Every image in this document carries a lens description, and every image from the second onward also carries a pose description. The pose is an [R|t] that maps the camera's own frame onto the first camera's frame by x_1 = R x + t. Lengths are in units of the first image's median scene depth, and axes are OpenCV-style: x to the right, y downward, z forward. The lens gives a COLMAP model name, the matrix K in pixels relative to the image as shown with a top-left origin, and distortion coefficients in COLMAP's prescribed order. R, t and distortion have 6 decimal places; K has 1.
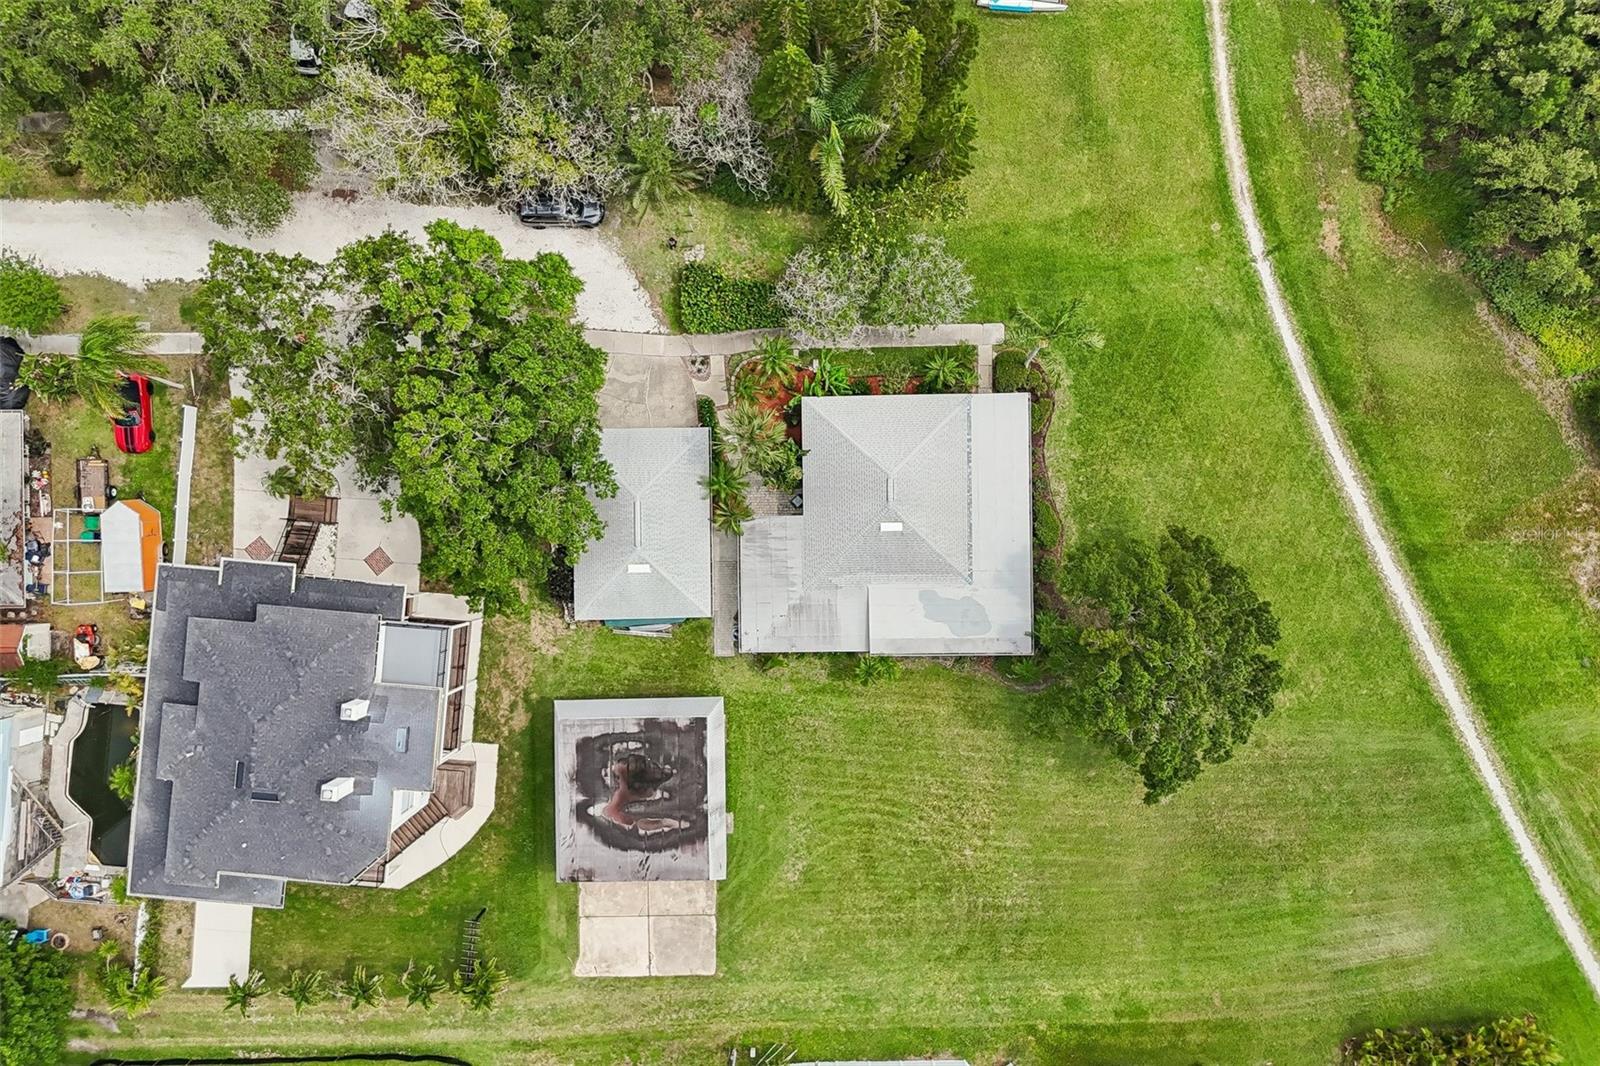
lens RADIAL K [[1182.9, 0, 799.4], [0, 1182.9, 531.9], [0, 0, 1]] dist [0.071889, -0.065339]
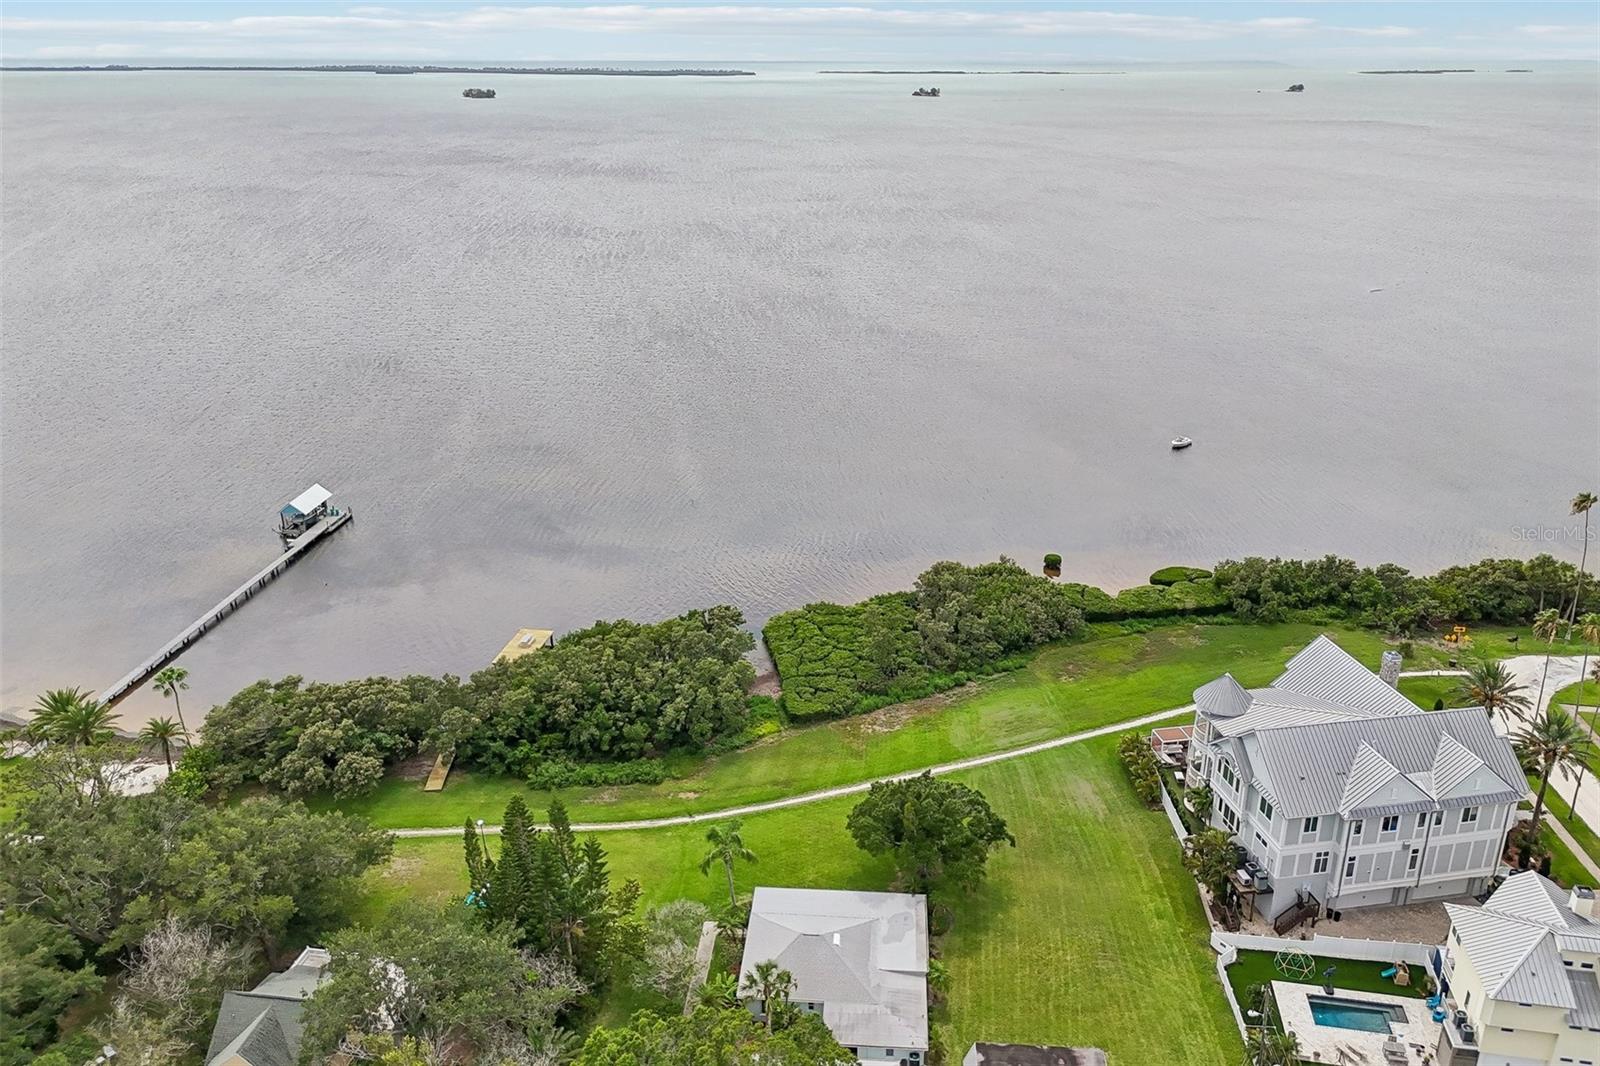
lens RADIAL K [[1182.9, 0, 814.5], [0, 1182.9, 538.6], [0, 0, 1]] dist [0.071889, -0.065339]
pose [[0.081864, -0.359780, 0.929439, -1.029270], [0.996635, 0.025677, -0.077843, 0.065225], [0.004141, 0.932684, 0.360671, 0.019882]]
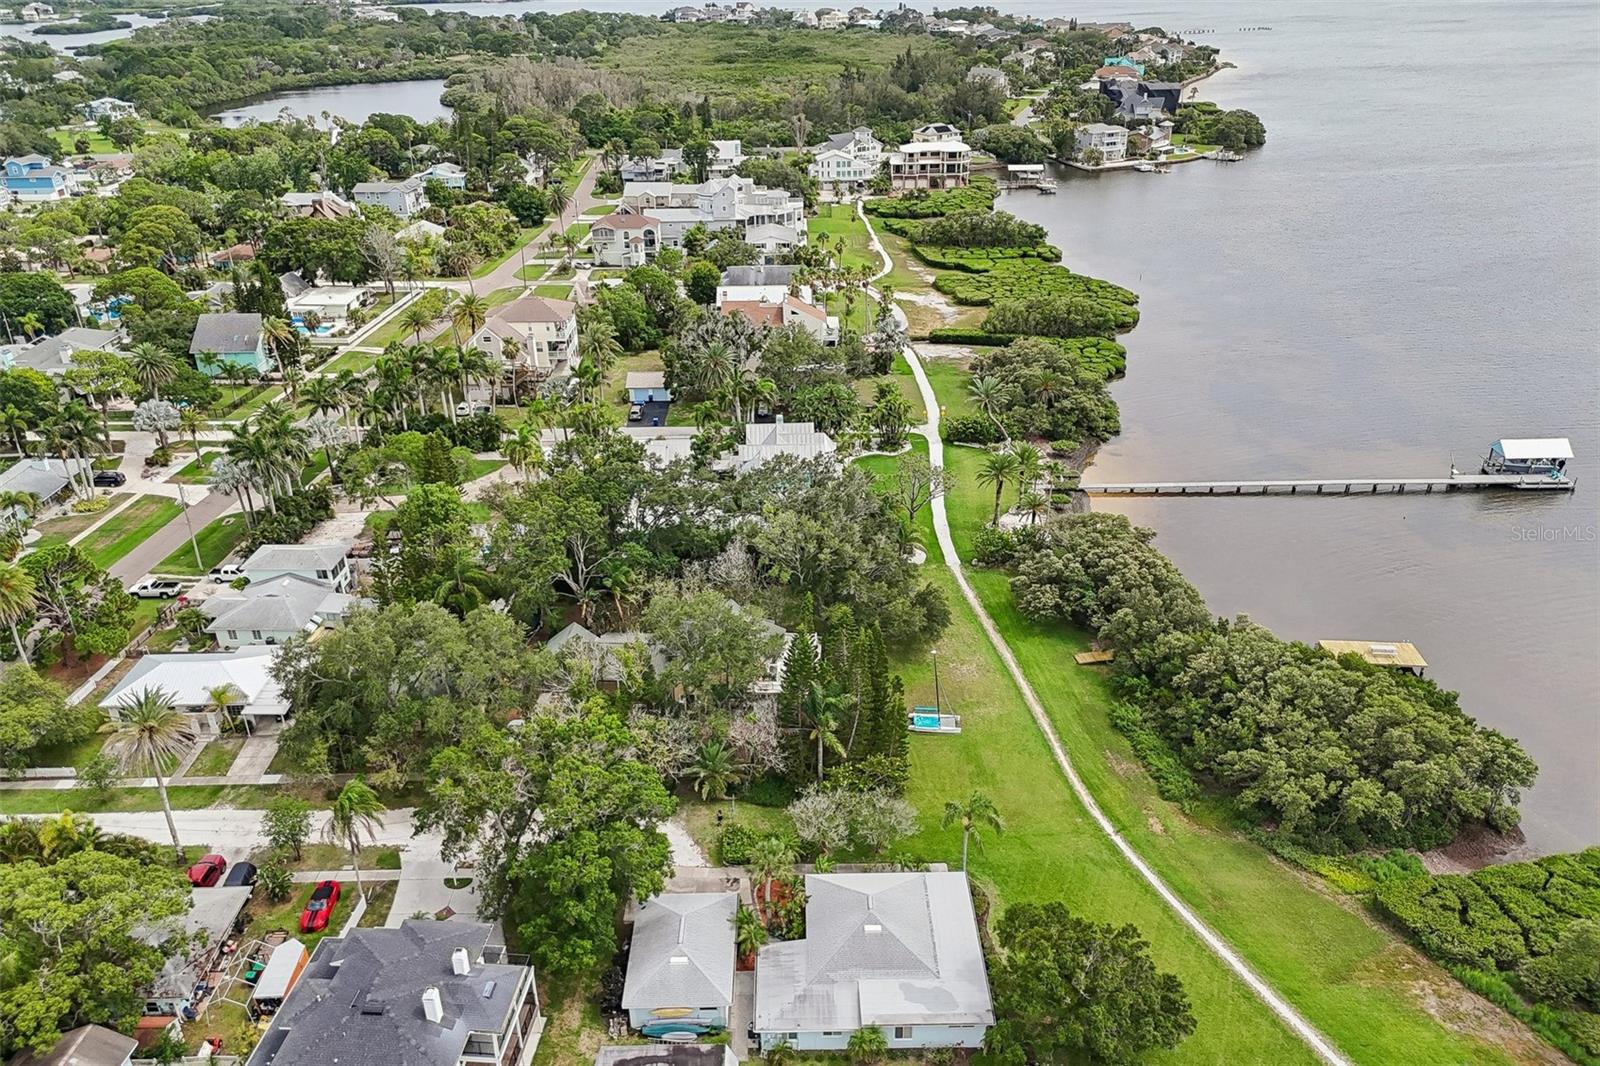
lens RADIAL K [[1182.9, 0, 801.7], [0, 1182.9, 534.0], [0, 0, 1]] dist [0.071889, -0.065339]
pose [[0.999996, 0.002454, -0.001506, -0.001276], [-0.002441, 0.445071, -0.895492, 0.938925], [-0.001527, 0.895492, 0.445075, 0.004177]]
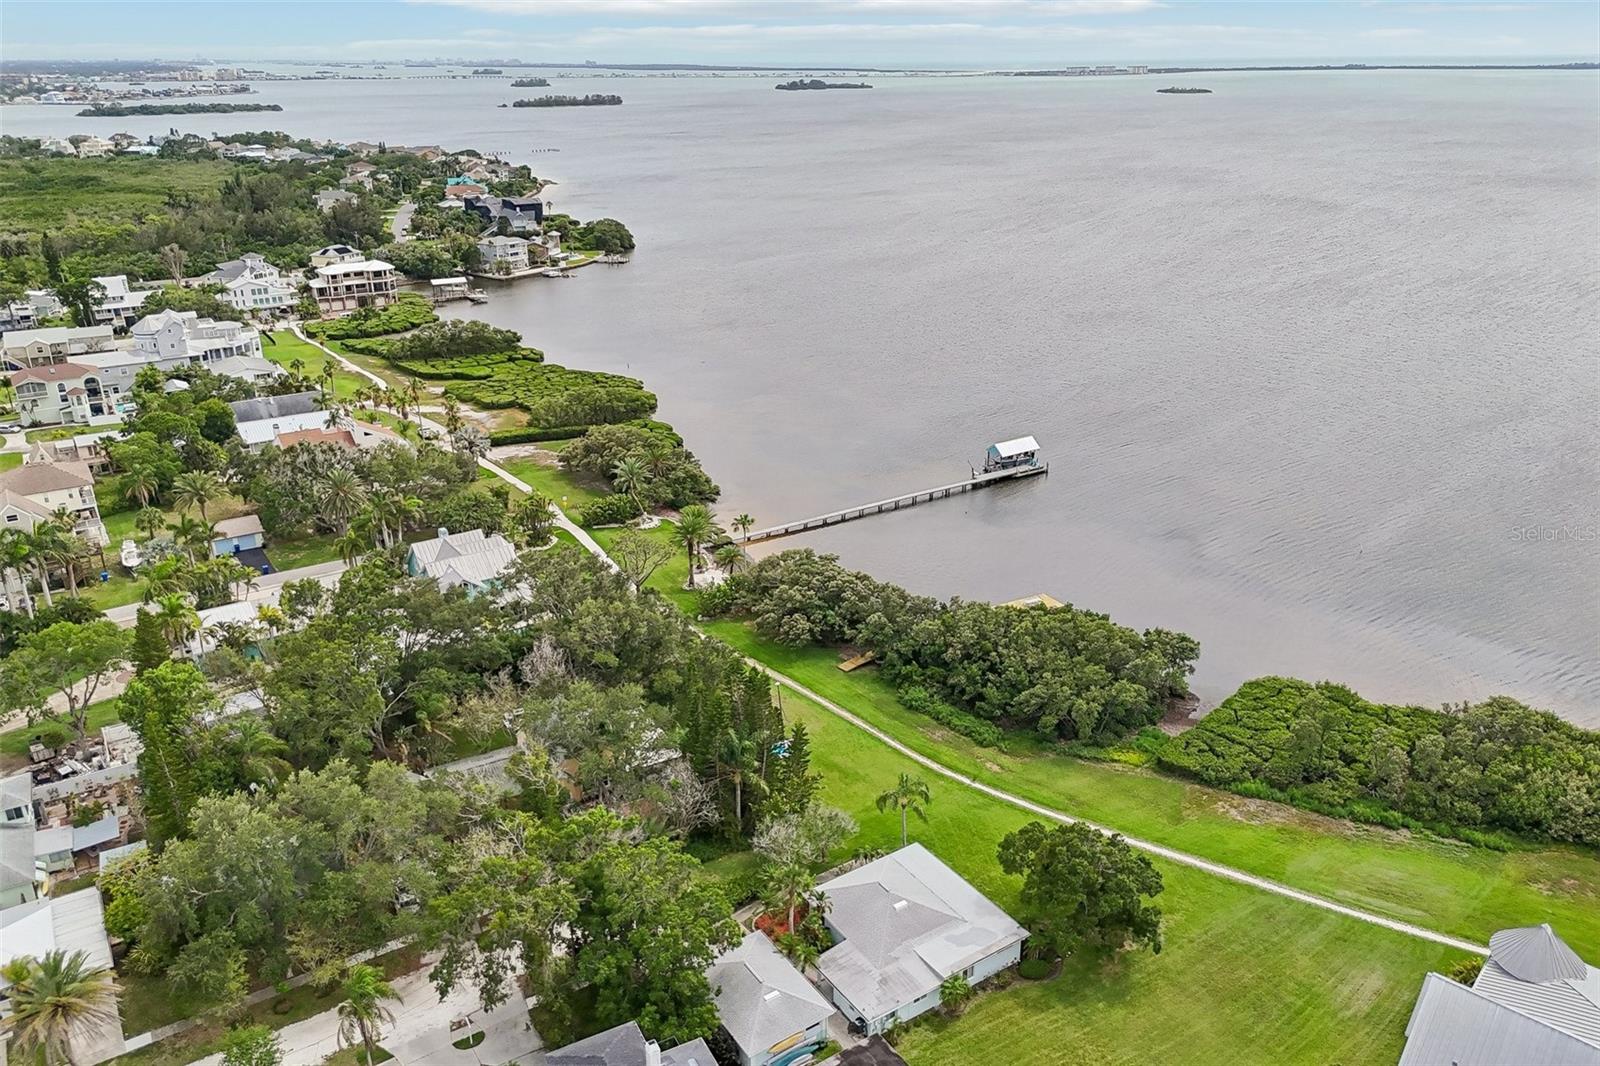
lens RADIAL K [[1182.9, 0, 794.0], [0, 1182.9, 525.3], [0, 0, 1]] dist [0.071889, -0.065339]
pose [[0.839374, -0.186354, 0.510611, -0.680613], [0.543494, 0.301748, -0.783302, 0.909694], [-0.008104, 0.934997, 0.354562, 0.005987]]
